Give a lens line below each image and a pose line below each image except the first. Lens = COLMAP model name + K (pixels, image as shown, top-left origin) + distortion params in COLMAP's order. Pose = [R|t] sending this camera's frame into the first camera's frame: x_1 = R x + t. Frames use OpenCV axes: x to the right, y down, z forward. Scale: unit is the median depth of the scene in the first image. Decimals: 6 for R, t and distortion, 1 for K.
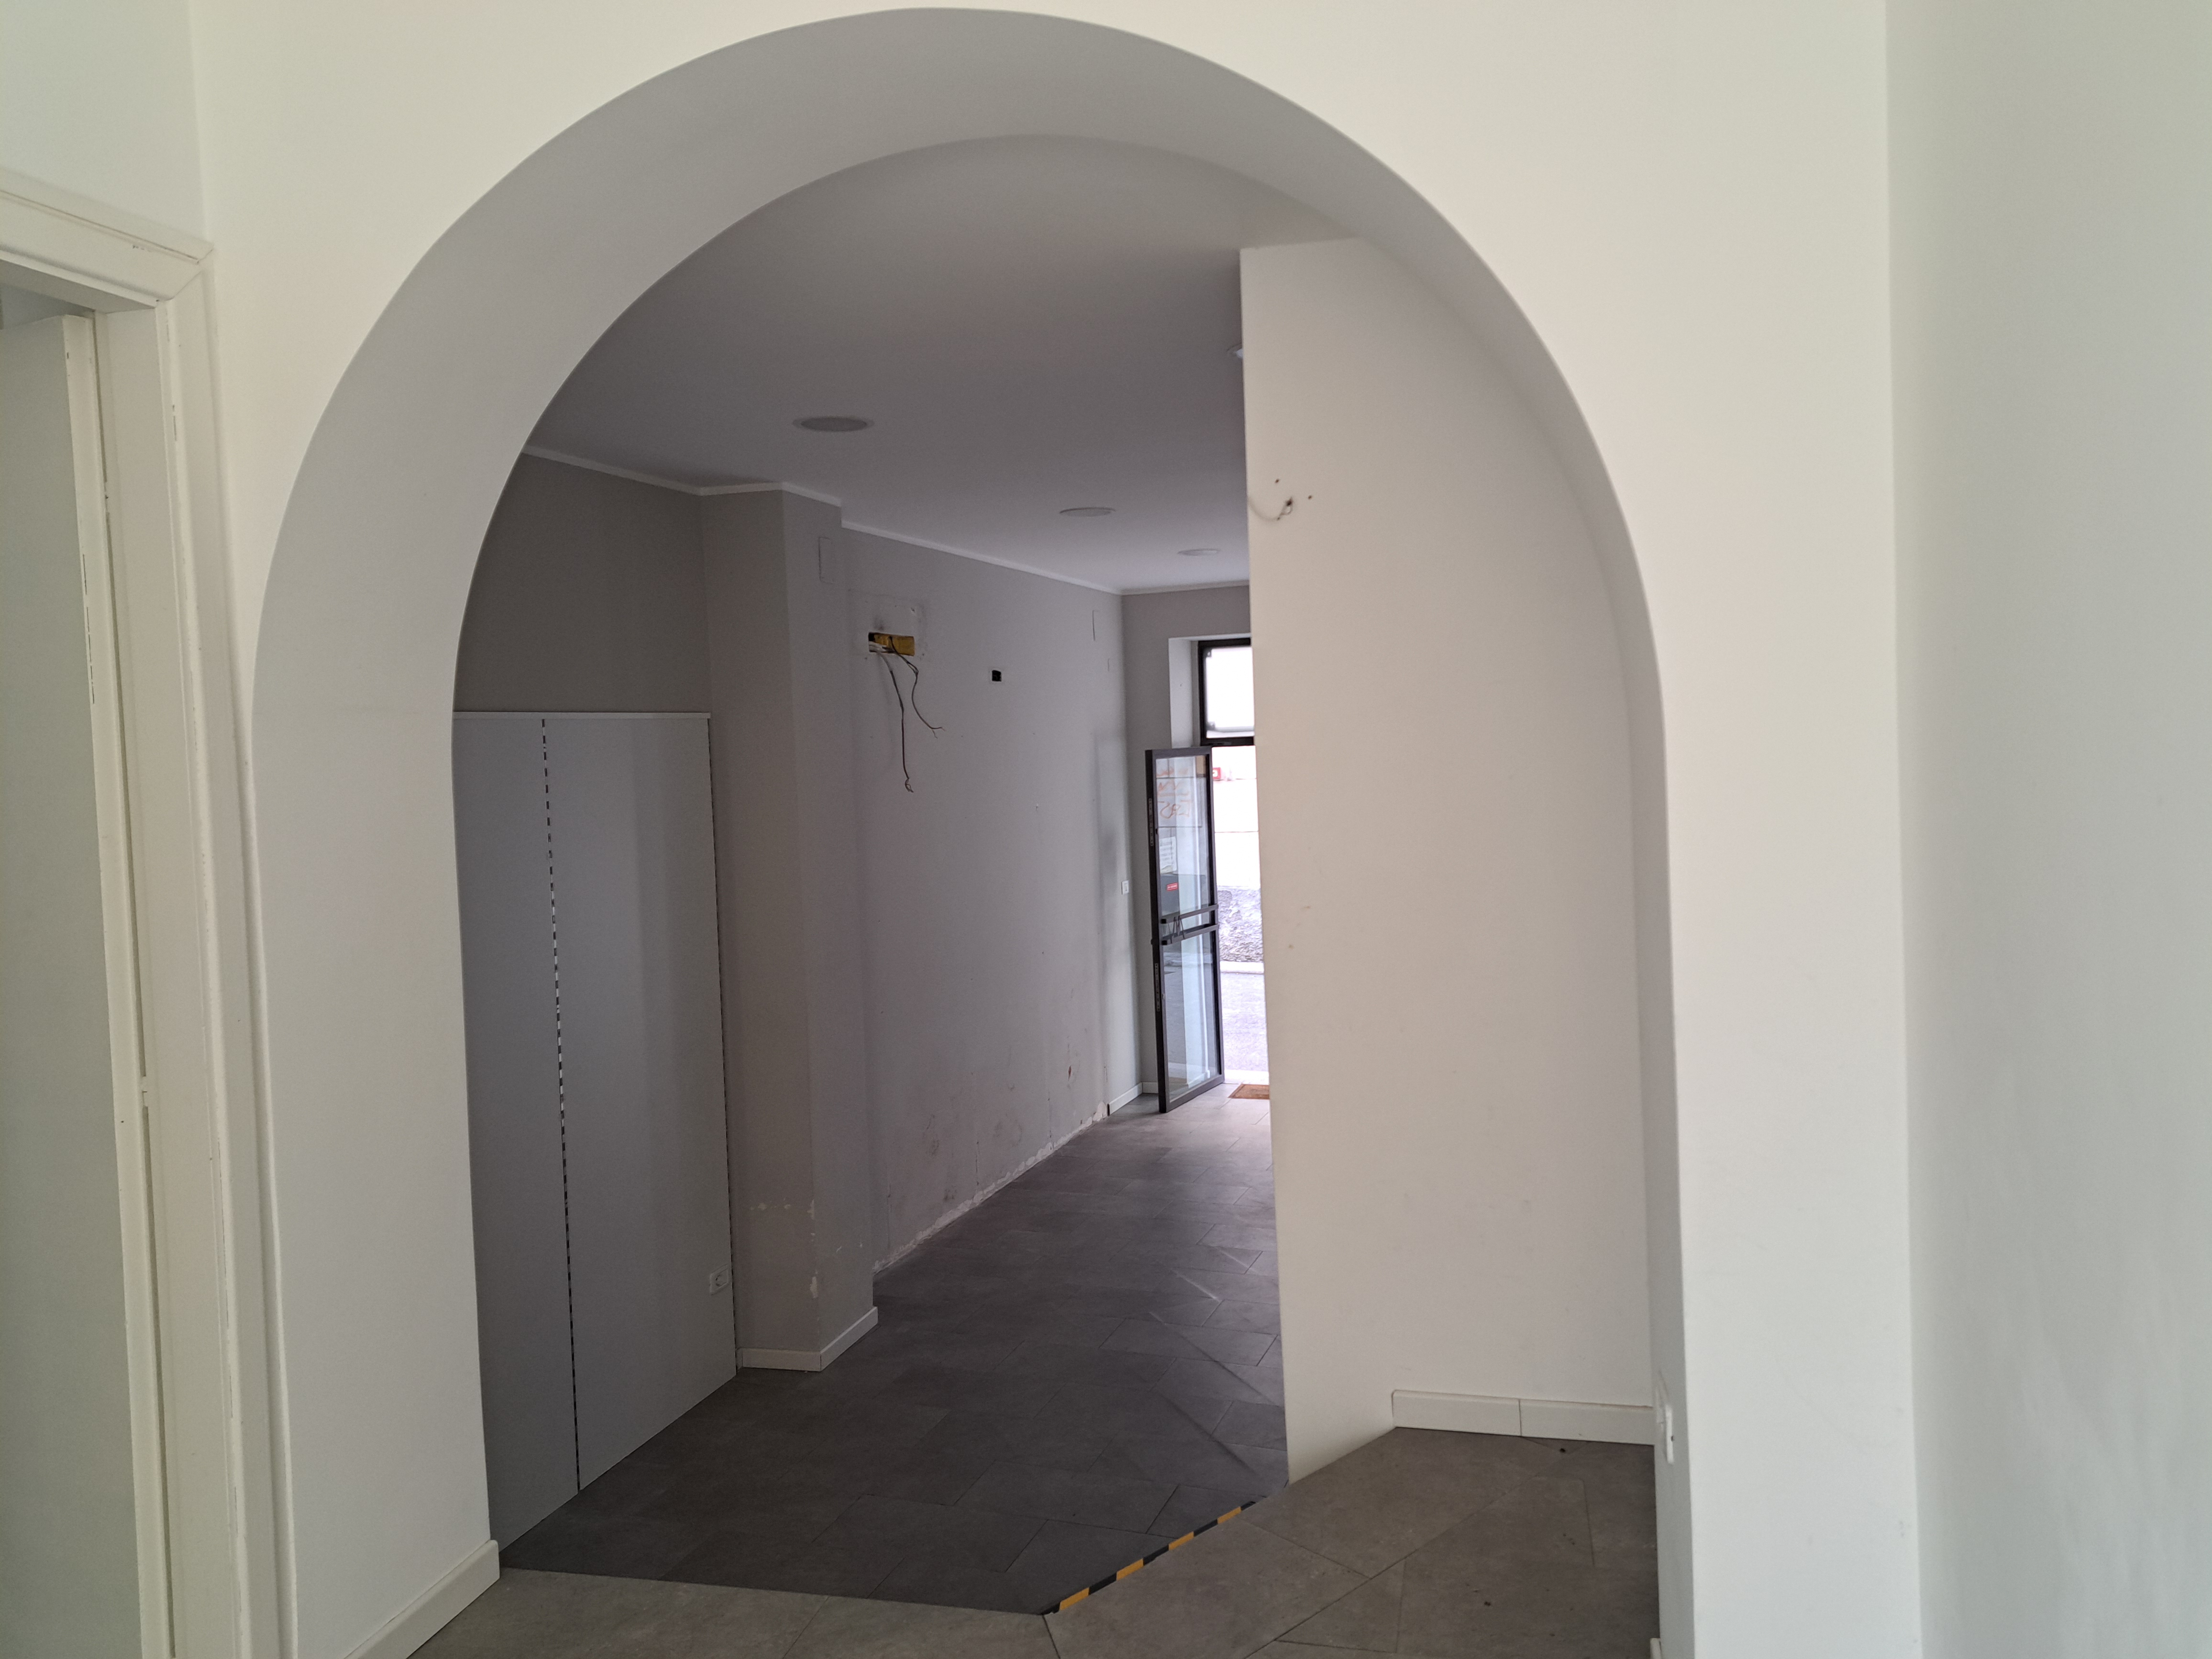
lens RADIAL K [[1564.5, 0, 1138.5], [0, 1564.5, 779.5], [0, 0, 1]] dist [0.079217, -0.070963]
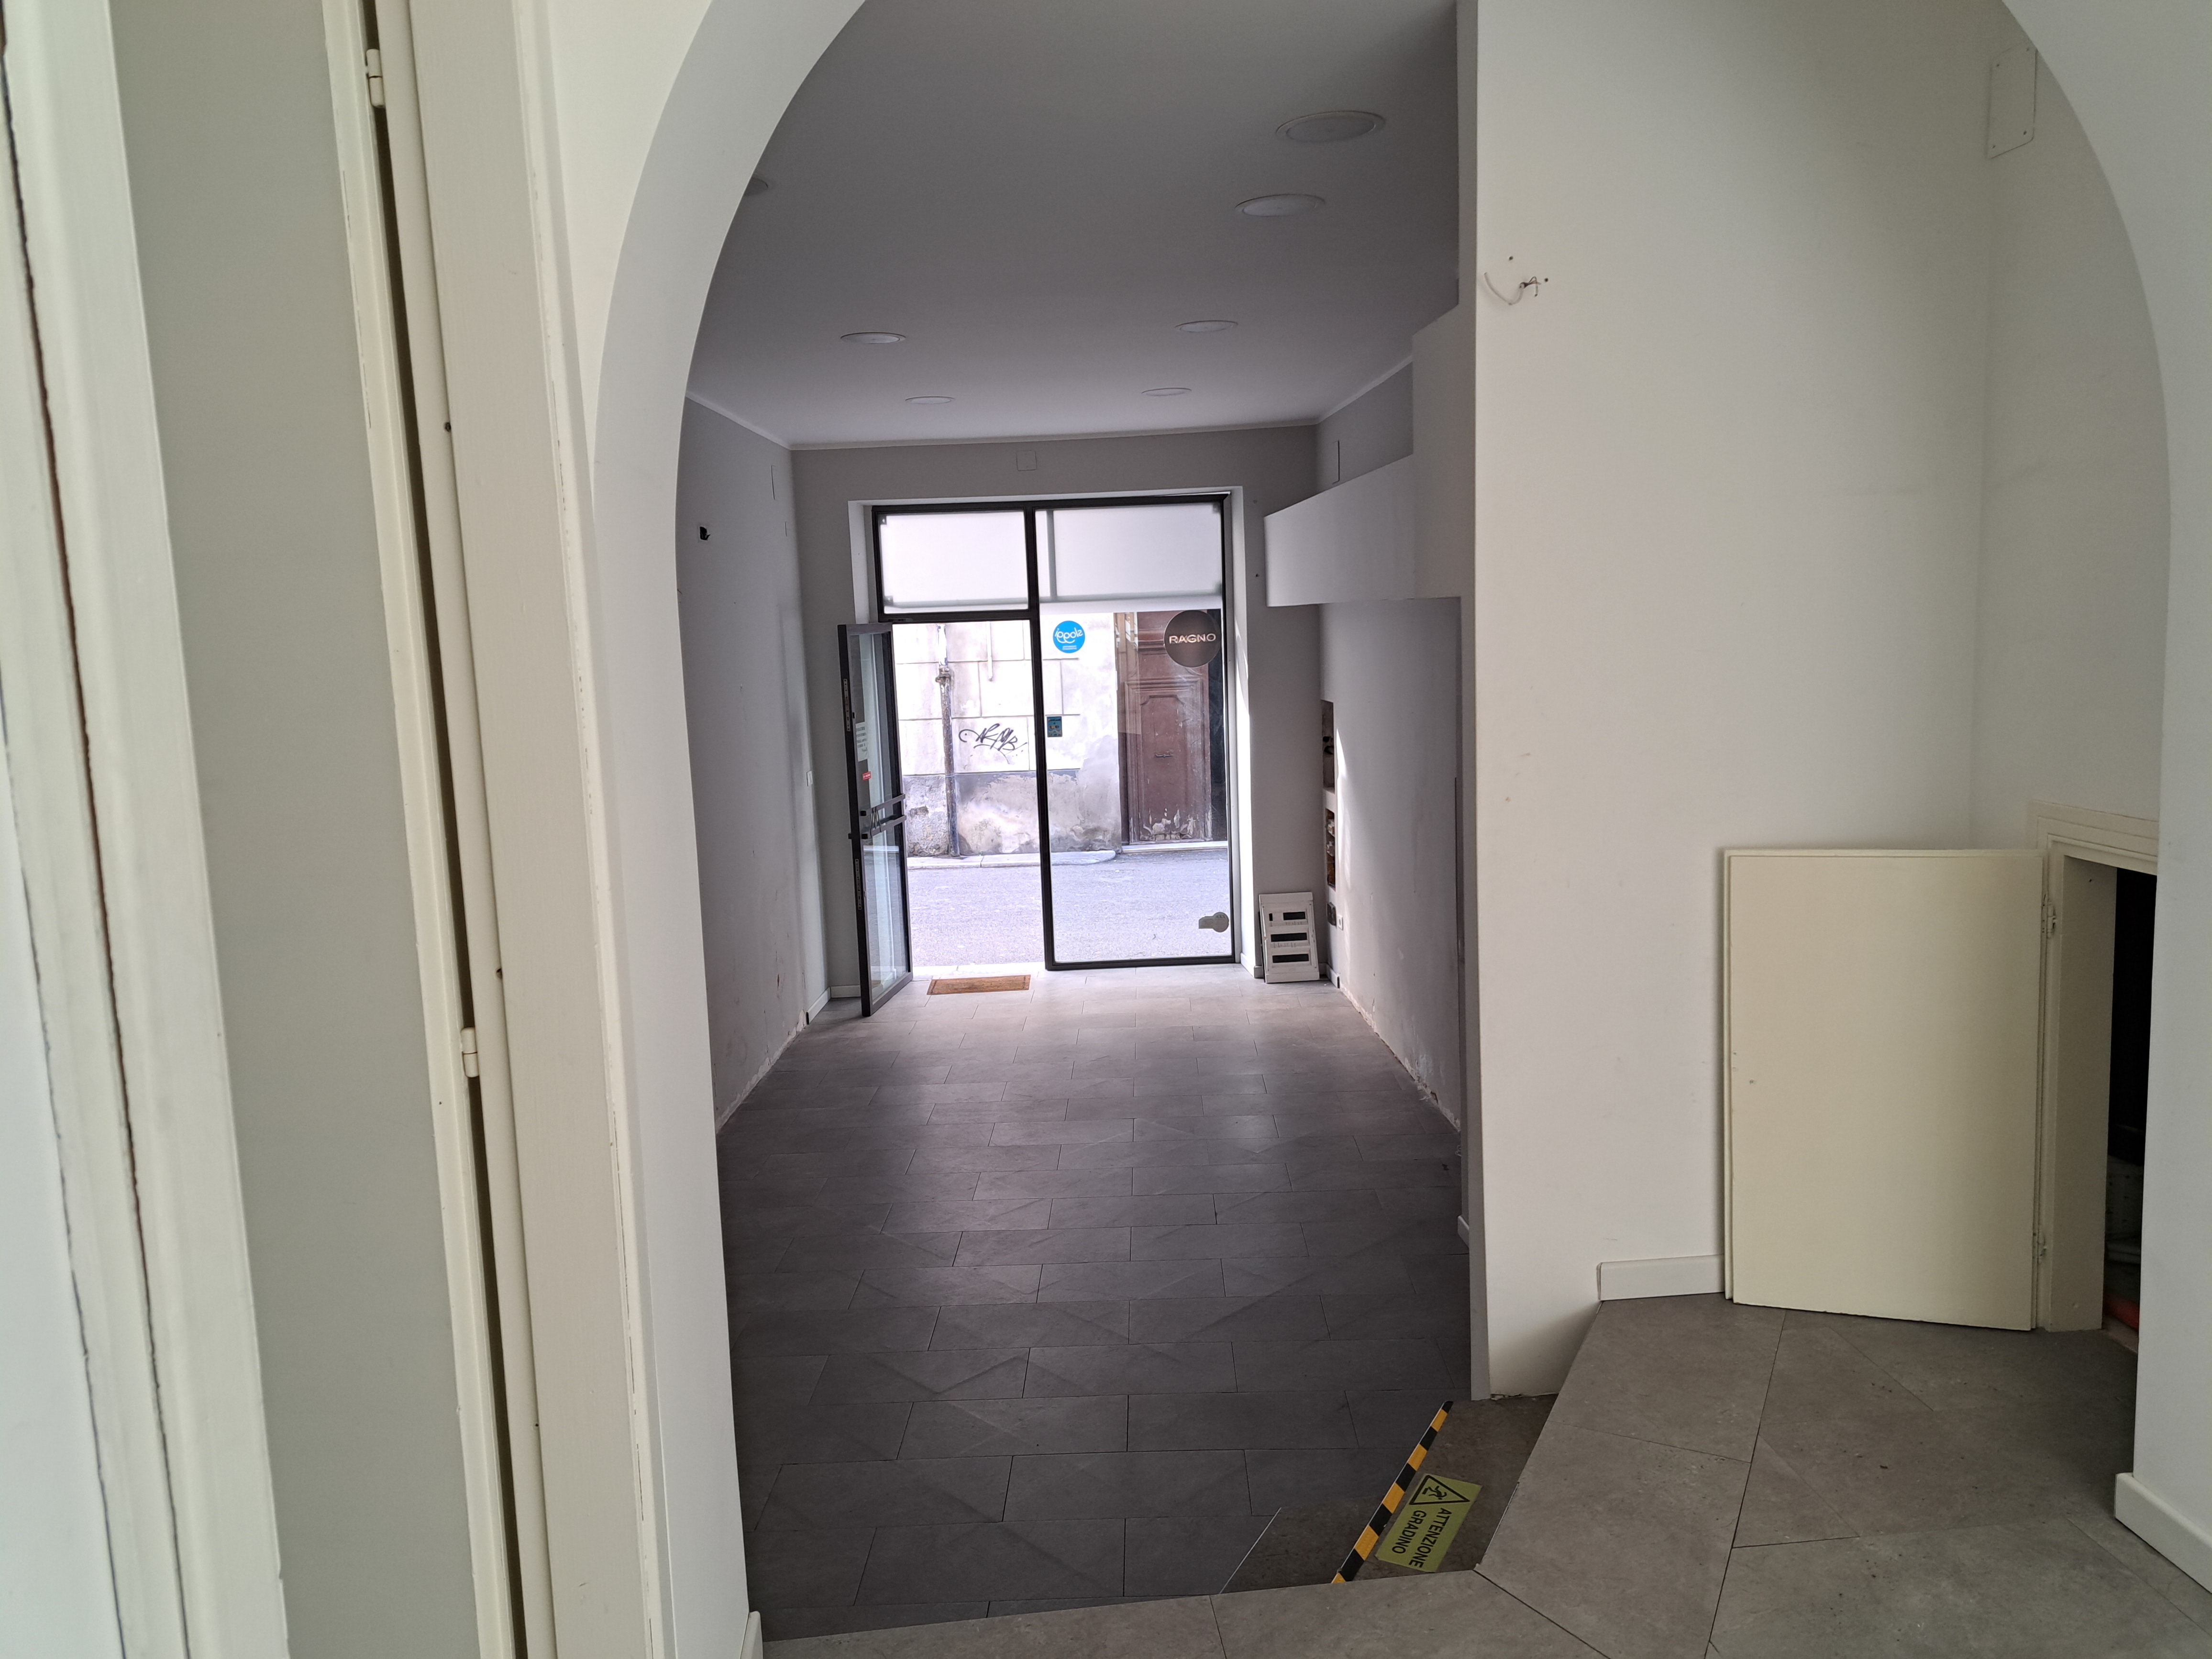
lens RADIAL K [[1564.5, 0, 1132.7], [0, 1564.5, 817.2], [0, 0, 1]] dist [0.079217, -0.070963]
pose [[0.944074, -0.039989, 0.327298, -0.138397], [0.010777, 0.995831, 0.090583, 0.011725], [-0.329556, -0.081990, 0.940569, 0.079939]]
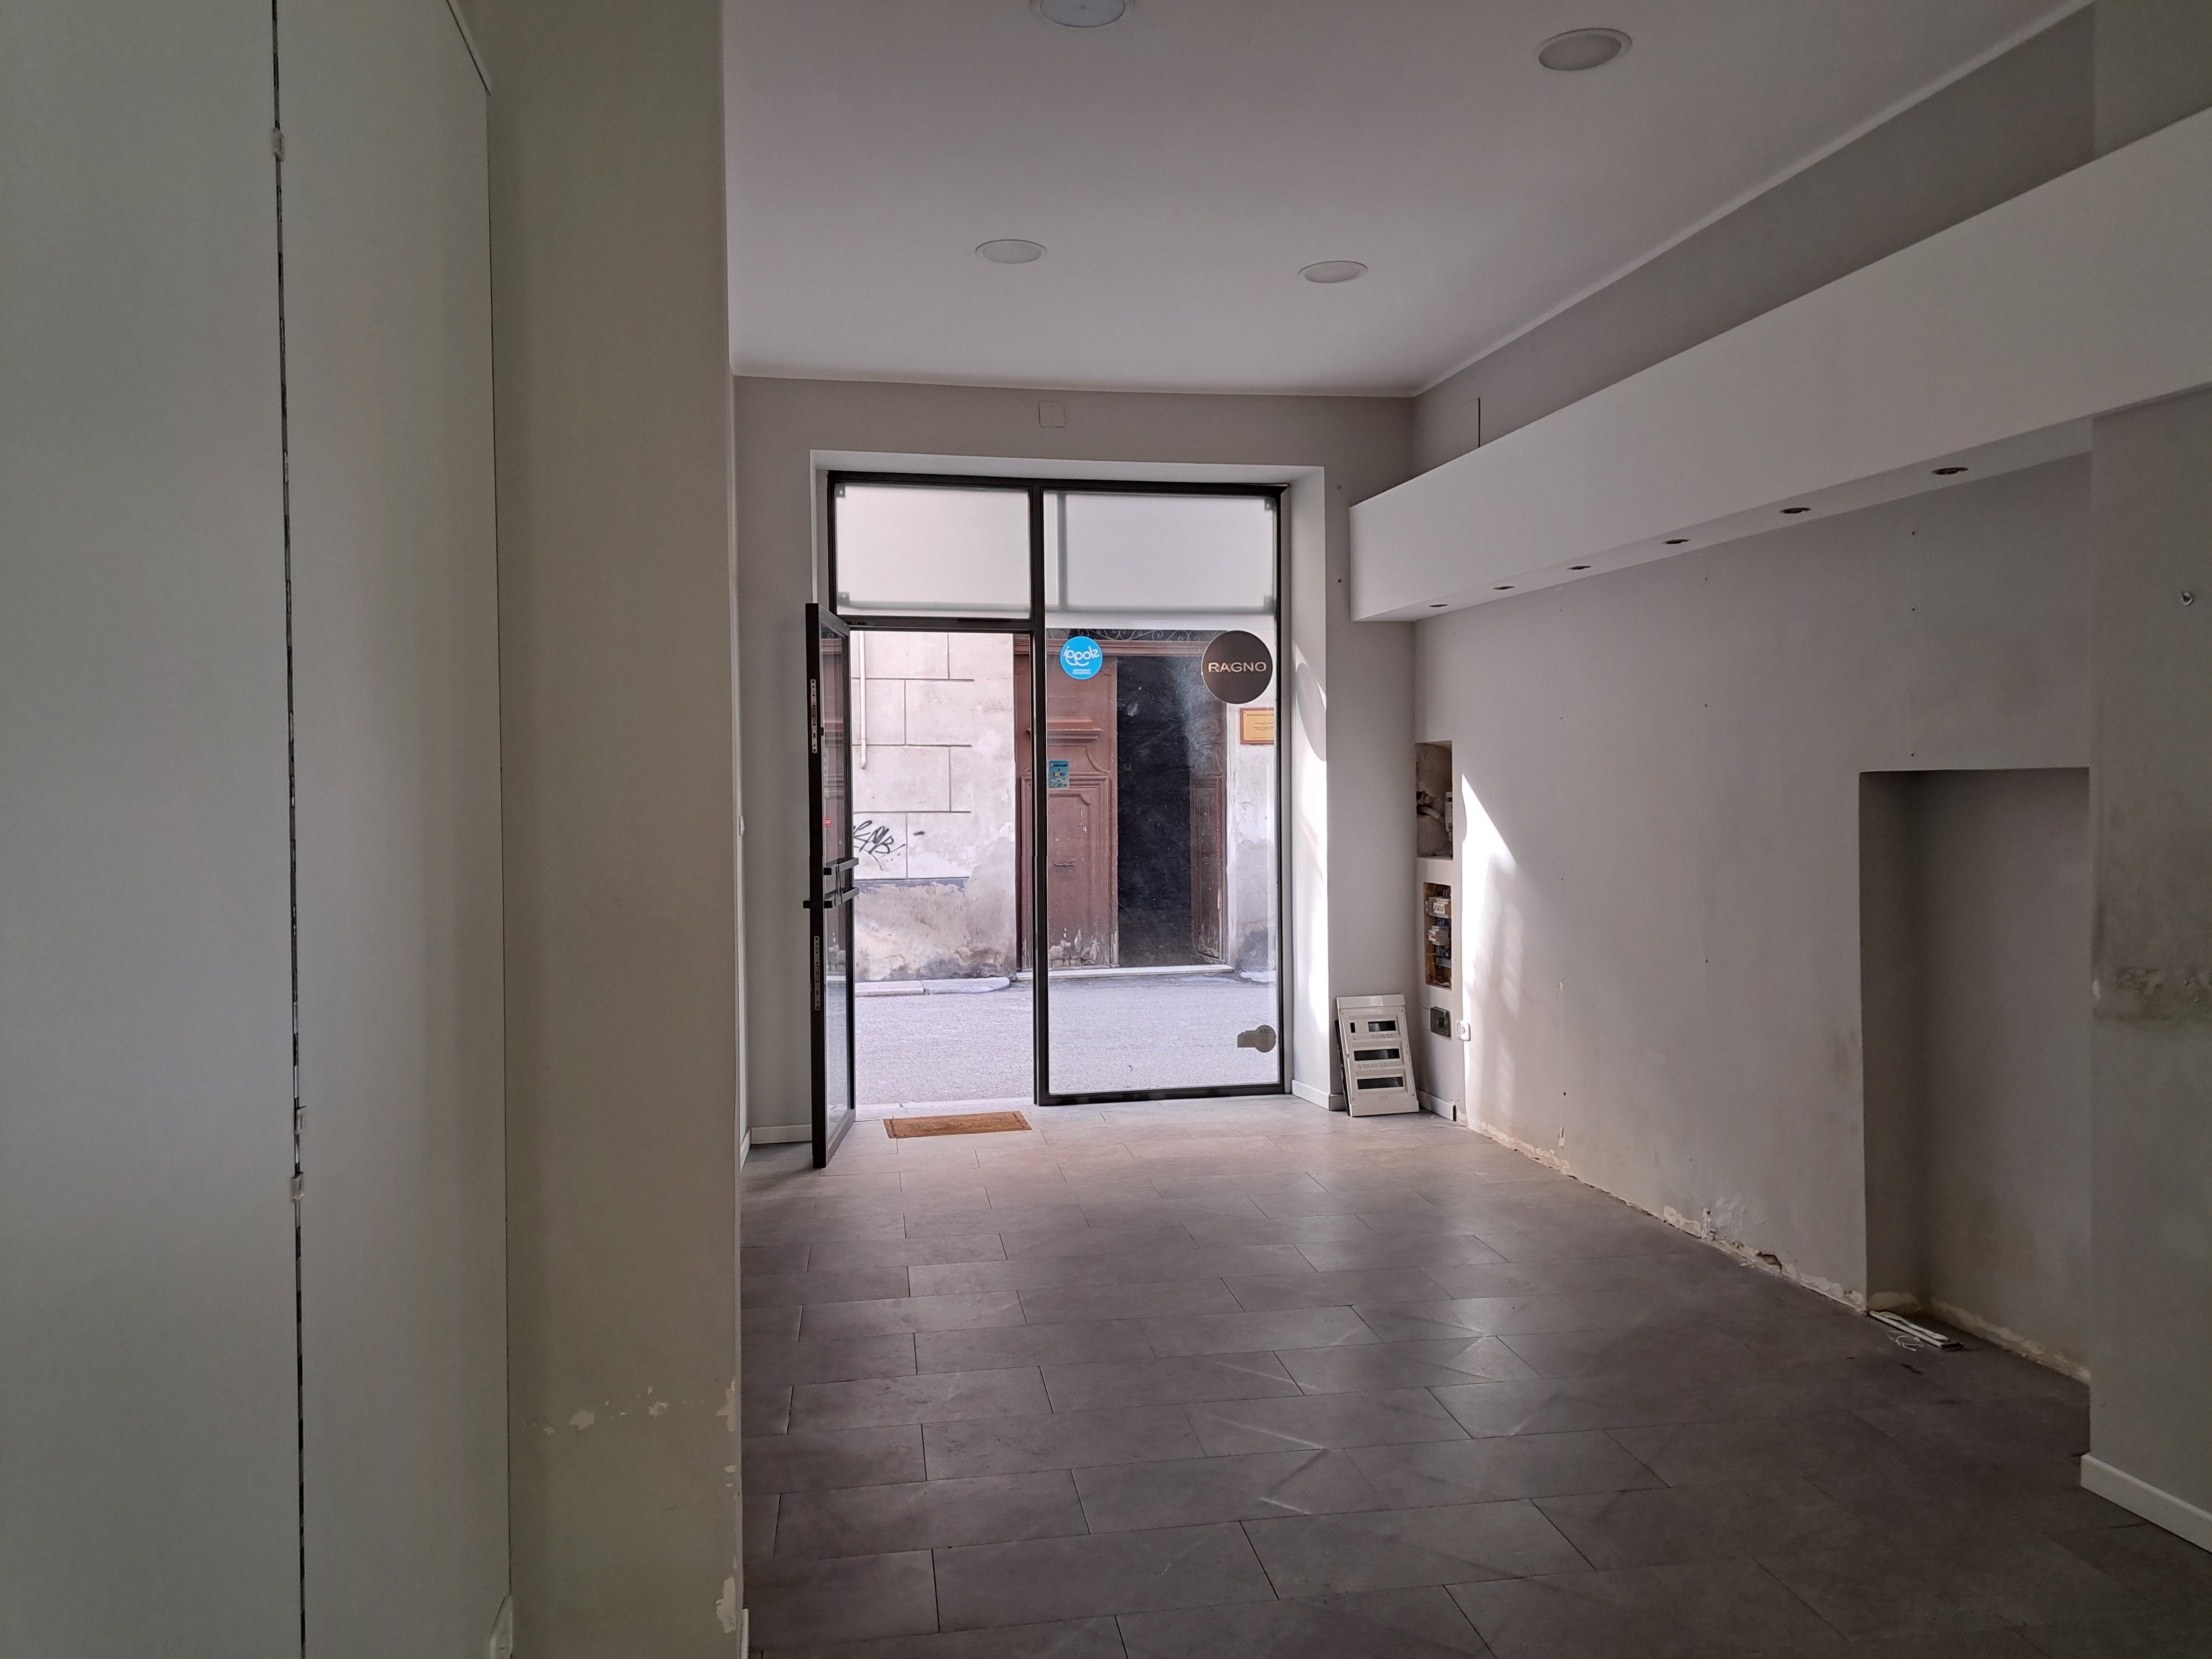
lens RADIAL K [[1564.5, 0, 1119.3], [0, 1564.5, 807.8], [0, 0, 1]] dist [0.079217, -0.070963]
pose [[0.873490, 0.021654, 0.486361, -0.198497], [-0.008564, 0.999539, -0.029122, 0.084219], [-0.486767, 0.021273, 0.873273, 0.379326]]
